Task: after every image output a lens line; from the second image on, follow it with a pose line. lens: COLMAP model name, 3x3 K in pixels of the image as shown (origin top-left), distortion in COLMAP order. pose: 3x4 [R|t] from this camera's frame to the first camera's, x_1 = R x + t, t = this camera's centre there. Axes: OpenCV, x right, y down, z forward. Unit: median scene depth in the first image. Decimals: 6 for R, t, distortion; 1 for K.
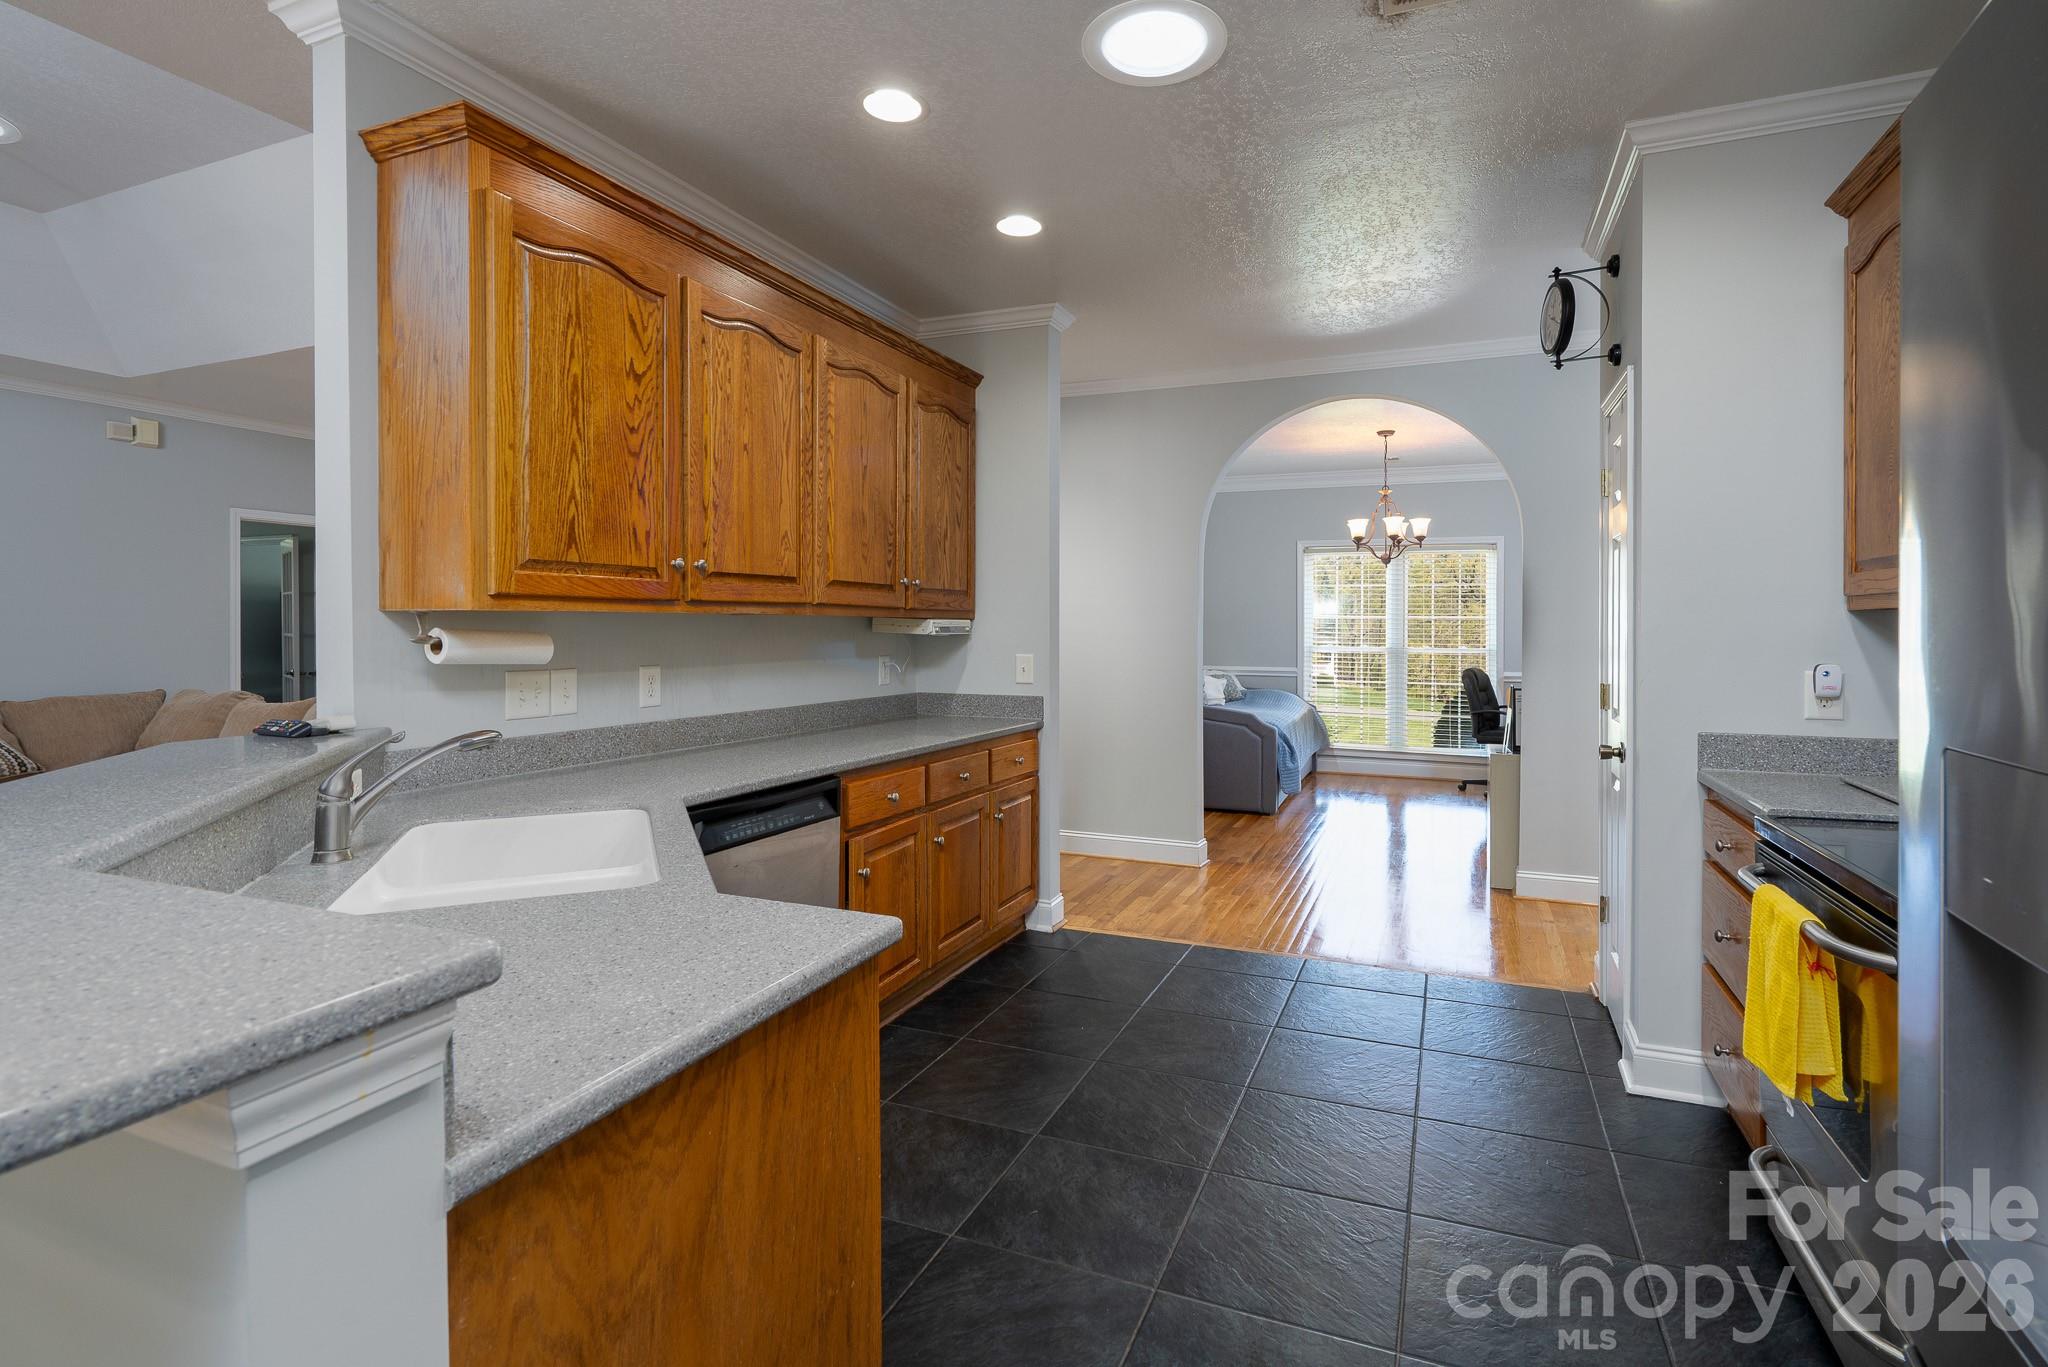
lens RADIAL K [[942.5, 0, 1068.9], [0, 942.5, 621.7], [0, 0, 1]] dist [-0.001405, 0.000679]
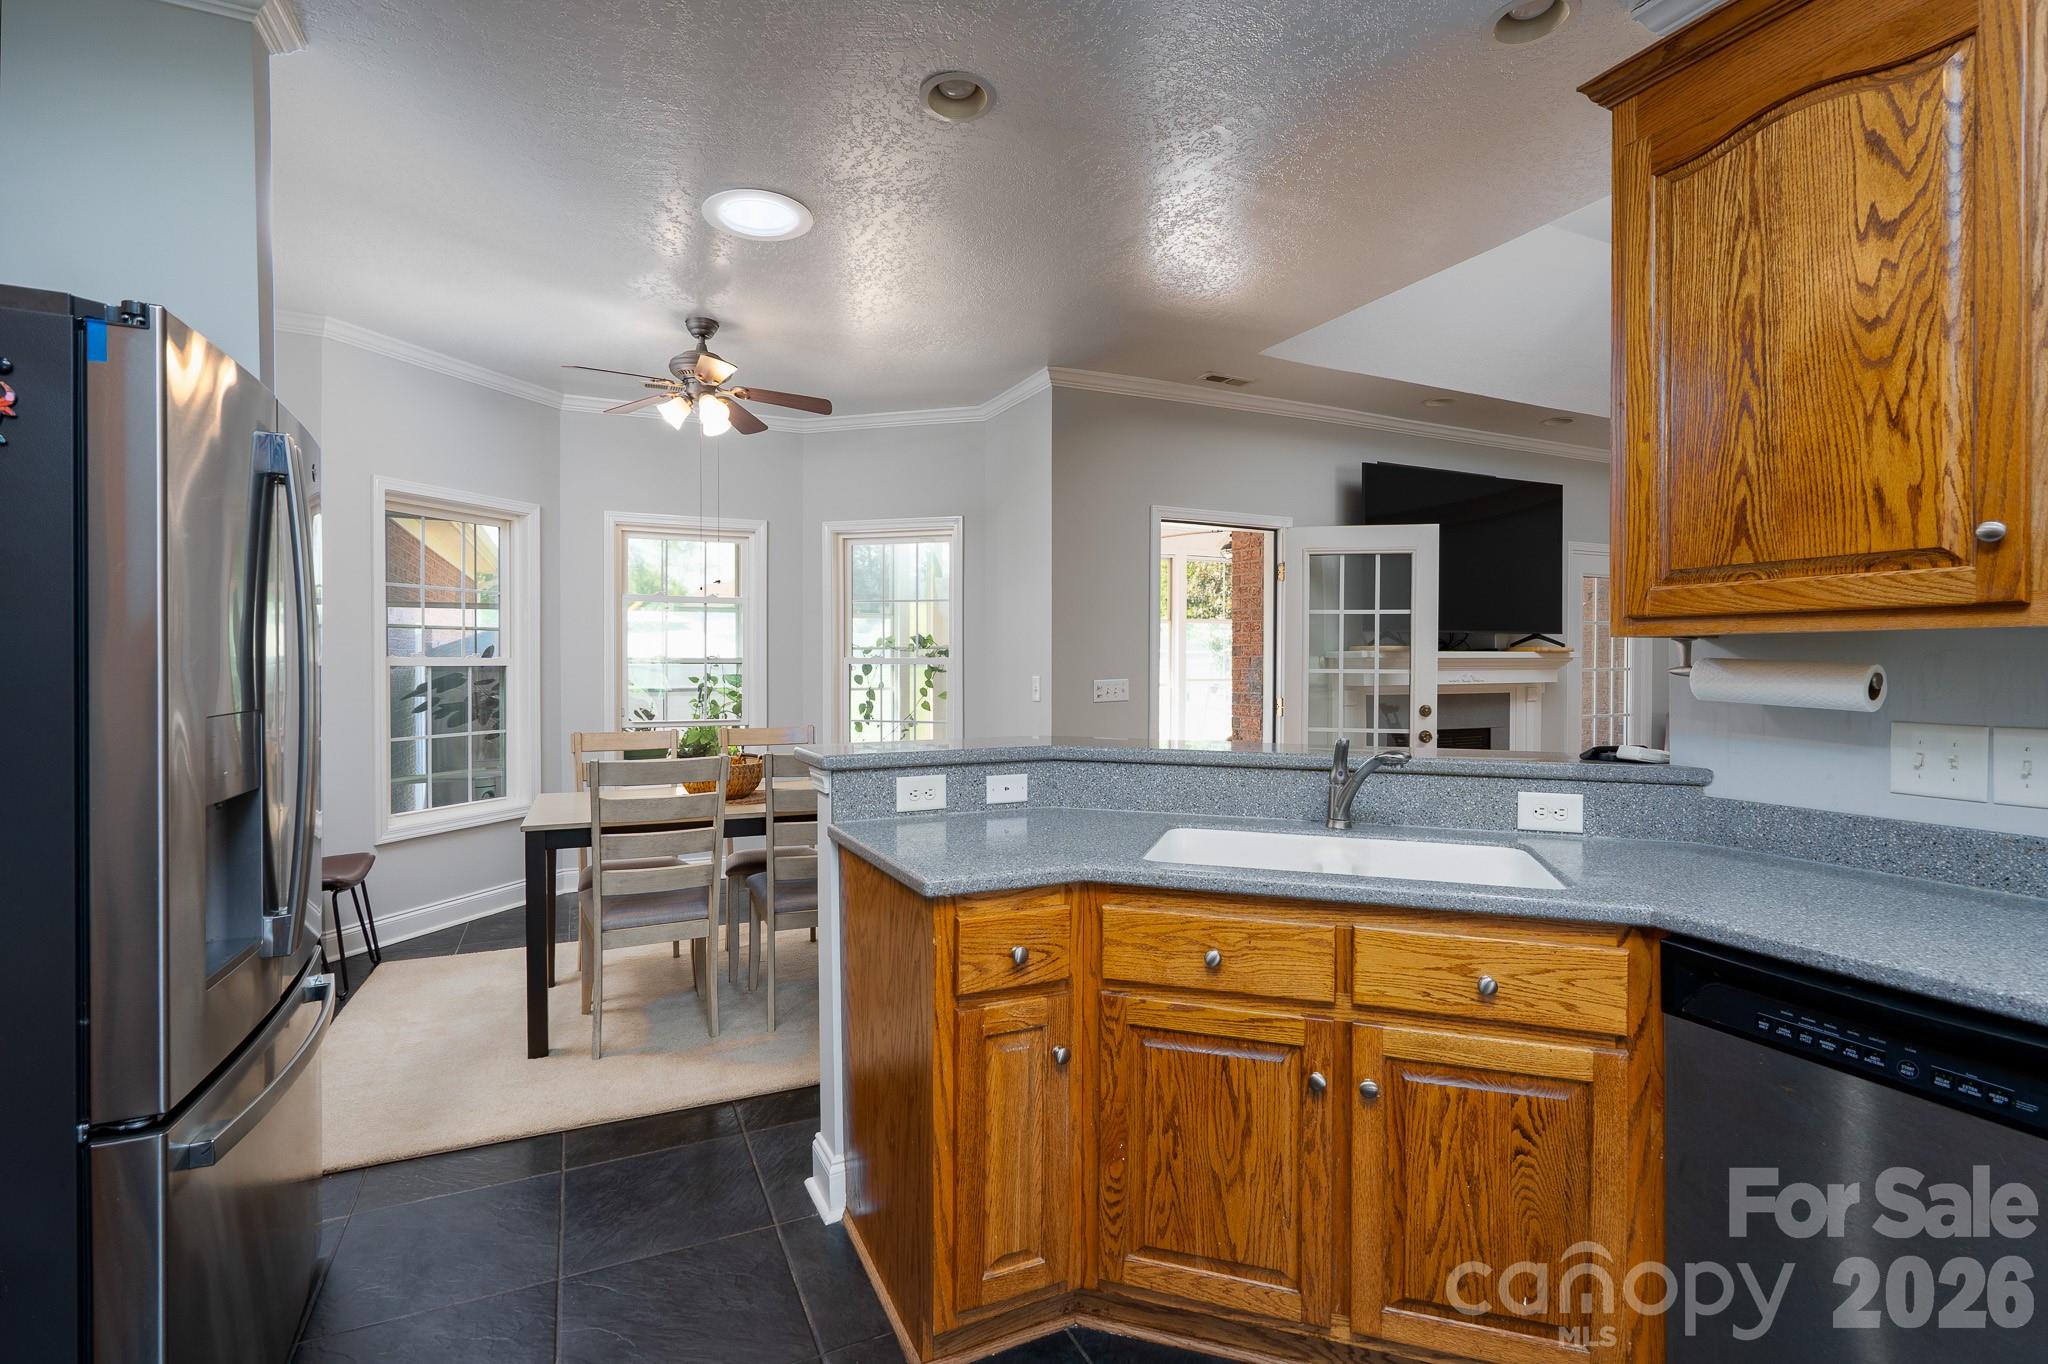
lens RADIAL K [[942.5, 0, 1022.5], [0, 942.5, 674.9], [0, 0, 1]] dist [-0.001405, 0.000679]
pose [[-0.677408, 0.009451, -0.735546, 0.350982], [0.001814, 0.999936, 0.011178, 0.010934], [0.735605, 0.006238, -0.677382, 1.039130]]
